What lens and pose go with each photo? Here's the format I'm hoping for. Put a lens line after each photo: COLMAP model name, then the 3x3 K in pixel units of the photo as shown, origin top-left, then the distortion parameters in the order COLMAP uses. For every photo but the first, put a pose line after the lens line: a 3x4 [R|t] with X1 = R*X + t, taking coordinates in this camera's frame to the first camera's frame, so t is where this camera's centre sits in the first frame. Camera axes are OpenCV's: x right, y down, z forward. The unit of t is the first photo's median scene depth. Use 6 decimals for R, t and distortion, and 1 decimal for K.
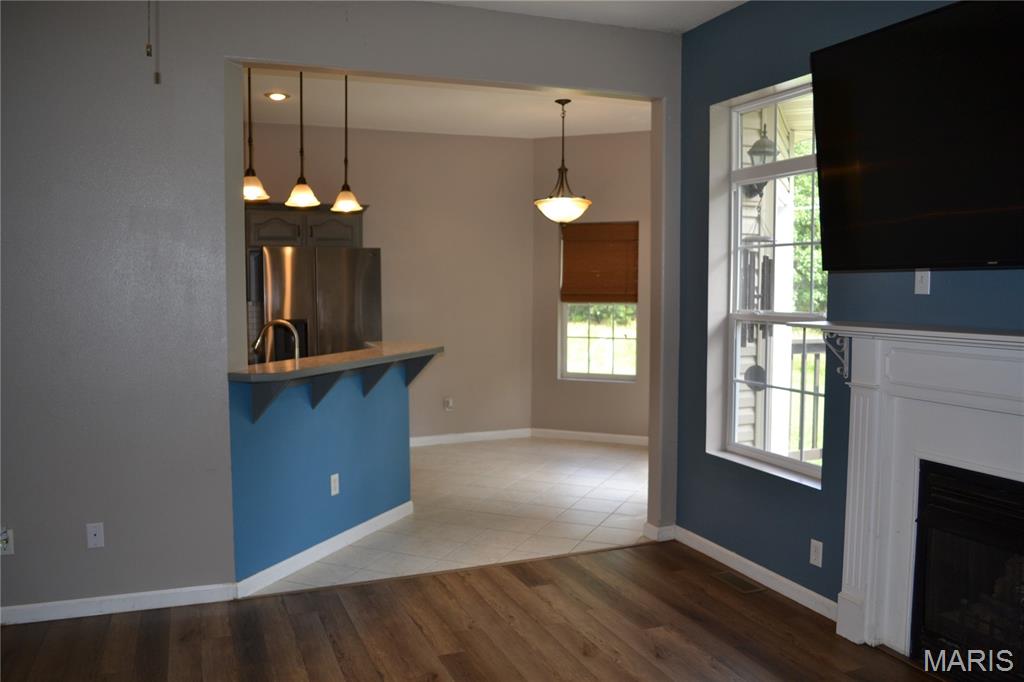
lens RADIAL K [[840.6, 0, 496.5], [0, 840.6, 342.4], [0, 0, 1]] dist [-0.061144, -0.002717]
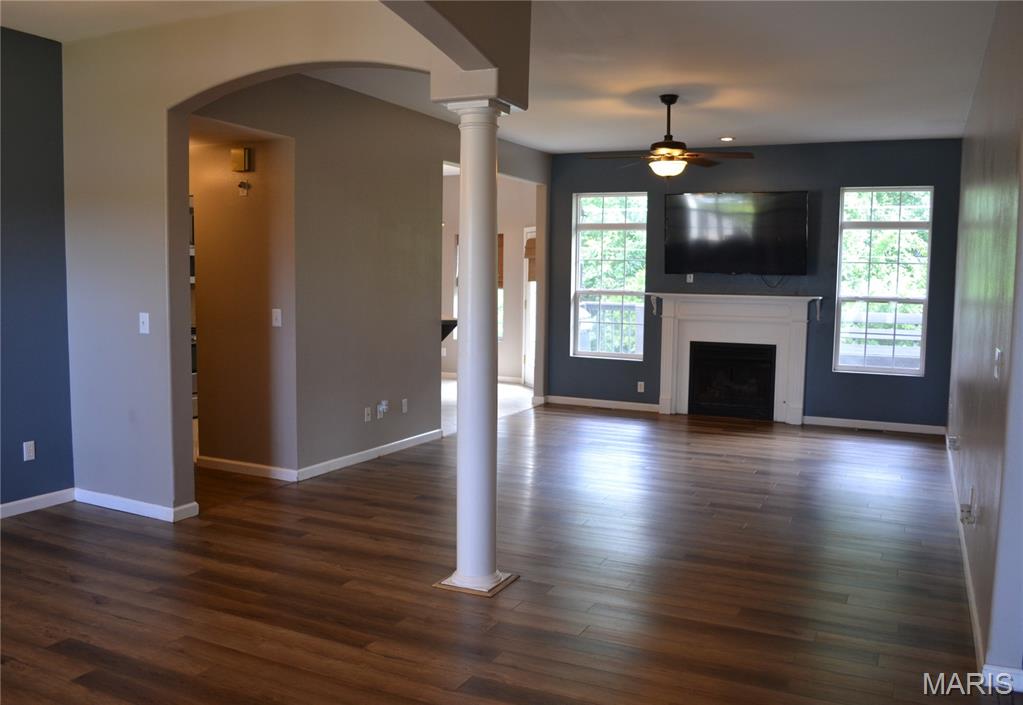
lens RADIAL K [[875.3, 0, 531.4], [0, 875.3, 354.0], [0, 0, 1]] dist [-0.086385, 0.002671]
pose [[0.722975, -0.050453, 0.689030, -1.839111], [0.033388, 0.998716, 0.038096, 0.051305], [-0.690067, -0.004537, 0.723731, -0.737830]]
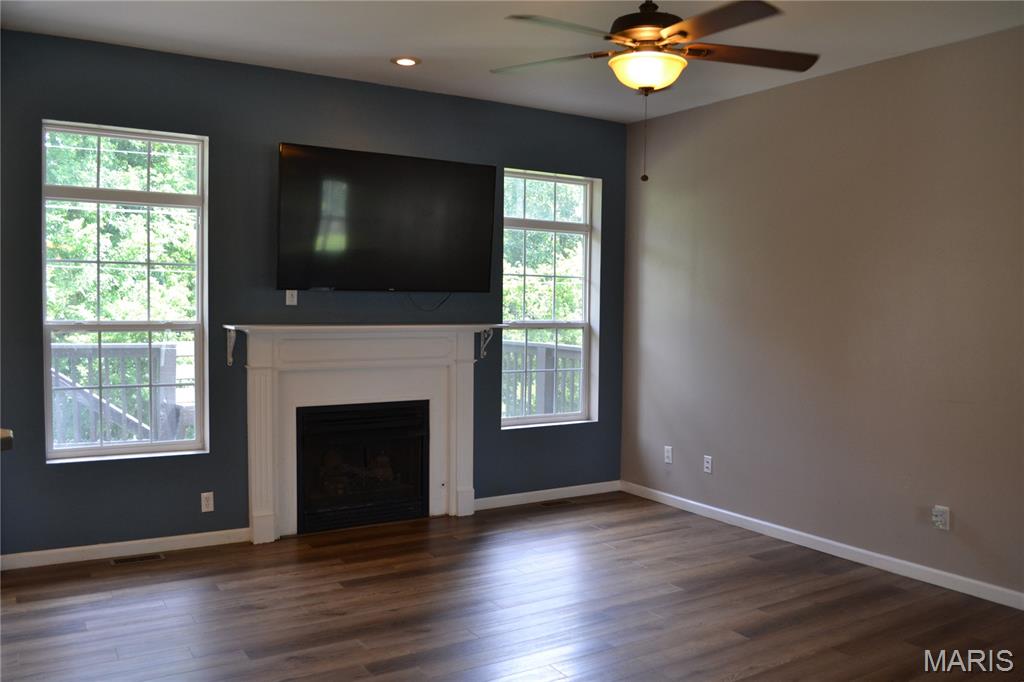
lens RADIAL K [[840.6, 0, 496.5], [0, 840.6, 342.4], [0, 0, 1]] dist [-0.061144, -0.002717]
pose [[-0.188735, -0.037174, 0.981324, -1.108203], [0.060328, 0.996957, 0.049369, -0.039775], [-0.980173, 0.068519, -0.185918, 0.875857]]
